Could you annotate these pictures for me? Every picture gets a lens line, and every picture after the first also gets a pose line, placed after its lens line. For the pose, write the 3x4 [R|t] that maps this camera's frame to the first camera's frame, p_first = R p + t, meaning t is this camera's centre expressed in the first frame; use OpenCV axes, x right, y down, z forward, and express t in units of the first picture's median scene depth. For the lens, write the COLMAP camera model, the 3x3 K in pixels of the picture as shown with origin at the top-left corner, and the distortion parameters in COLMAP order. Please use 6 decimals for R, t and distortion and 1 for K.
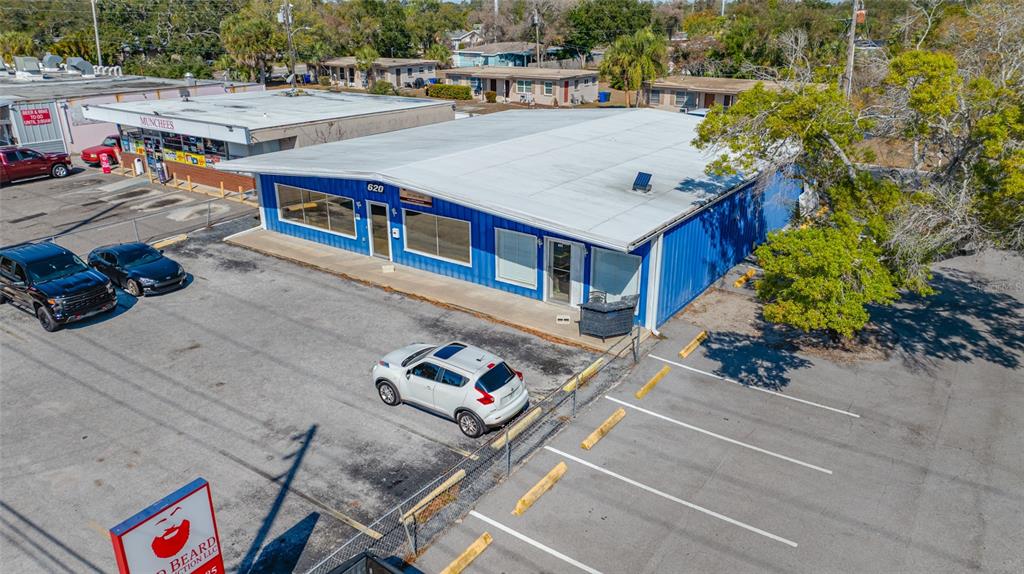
lens RADIAL K [[718.9, 0, 514.2], [0, 718.9, 286.6], [0, 0, 1]] dist [-0.016151, 0.006435]
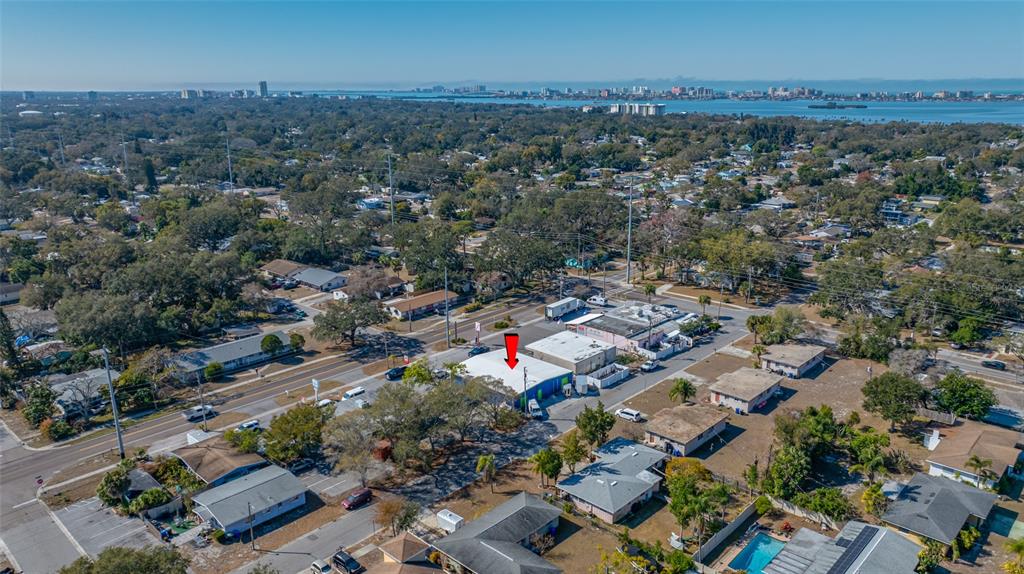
lens RADIAL K [[718.9, 0, 512.0], [0, 718.9, 286.0], [0, 0, 1]] dist [-0.016151, 0.006435]
pose [[-0.136532, 0.266845, -0.954019, 5.943475], [-0.351623, 0.887277, 0.298498, -2.829876], [0.926132, 0.376210, -0.027313, 1.213526]]
